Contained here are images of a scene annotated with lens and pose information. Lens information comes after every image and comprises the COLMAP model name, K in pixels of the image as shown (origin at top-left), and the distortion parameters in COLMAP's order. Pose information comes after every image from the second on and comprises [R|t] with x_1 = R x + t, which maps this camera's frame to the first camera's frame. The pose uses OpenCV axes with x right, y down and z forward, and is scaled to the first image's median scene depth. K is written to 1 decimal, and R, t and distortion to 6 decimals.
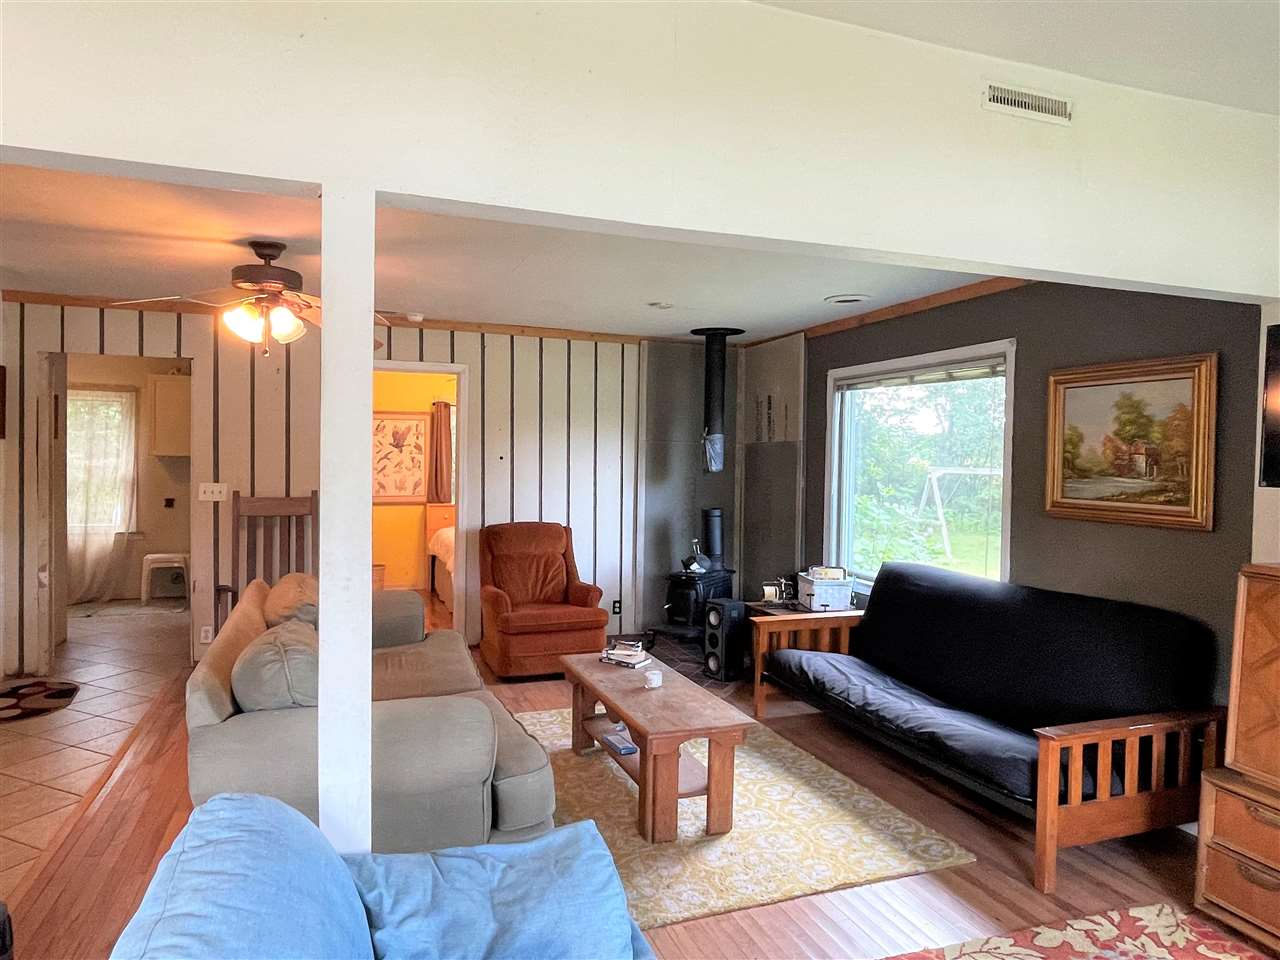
lens RADIAL K [[813.9, 0, 640.0], [0, 813.9, 480.0], [0, 0, 1]] dist [-0.000718, -0.003620]
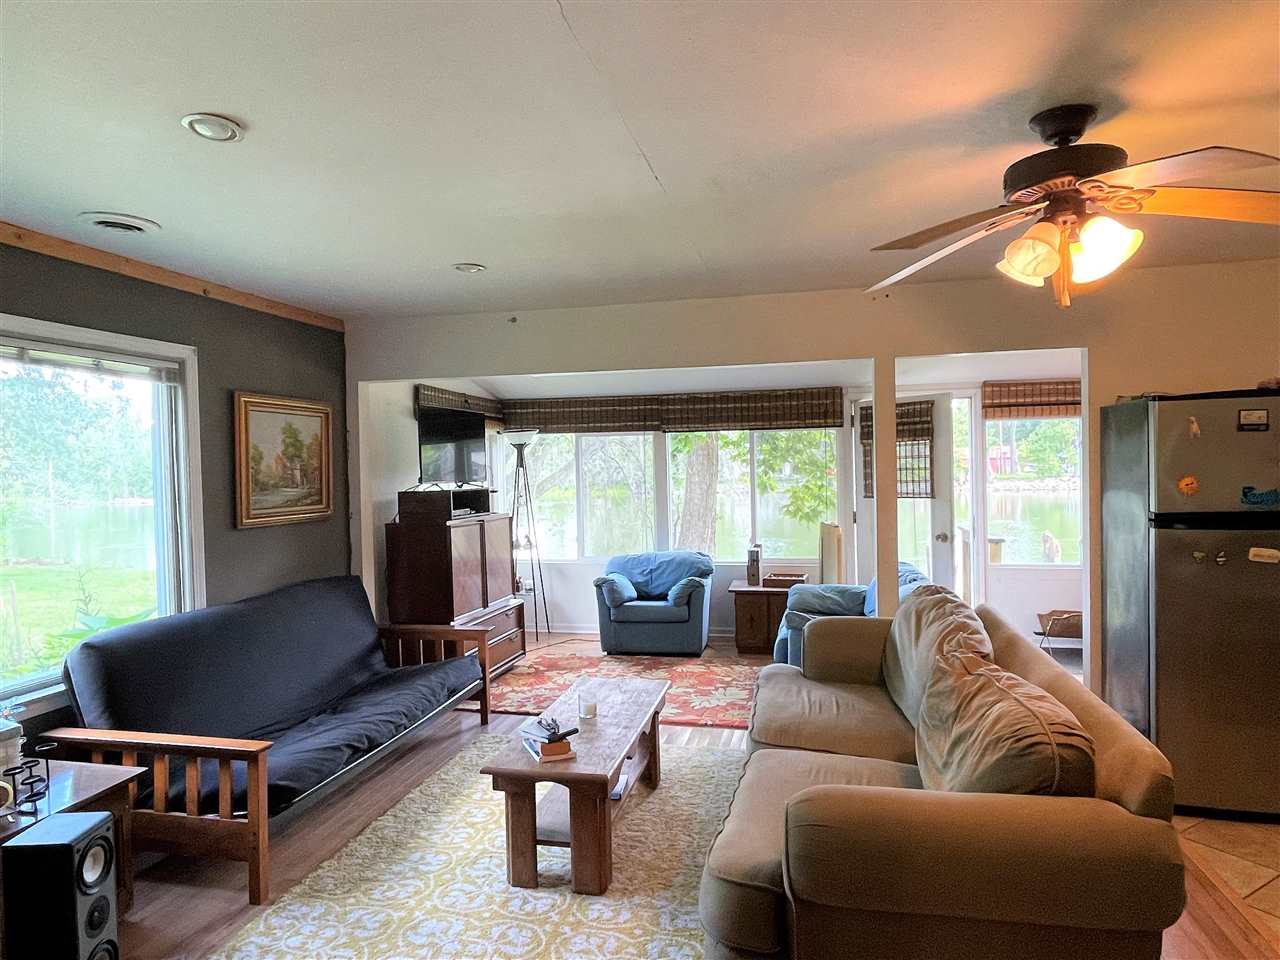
lens RADIAL K [[785.2, 0, 640.0], [0, 785.2, 480.0], [0, 0, 1]] dist [0.024858, 0.000066]
pose [[-0.832844, -0.011097, 0.553396, -0.524545], [0.021853, 0.998360, 0.052907, -0.066335], [-0.553076, 0.056157, -0.831236, 1.661071]]
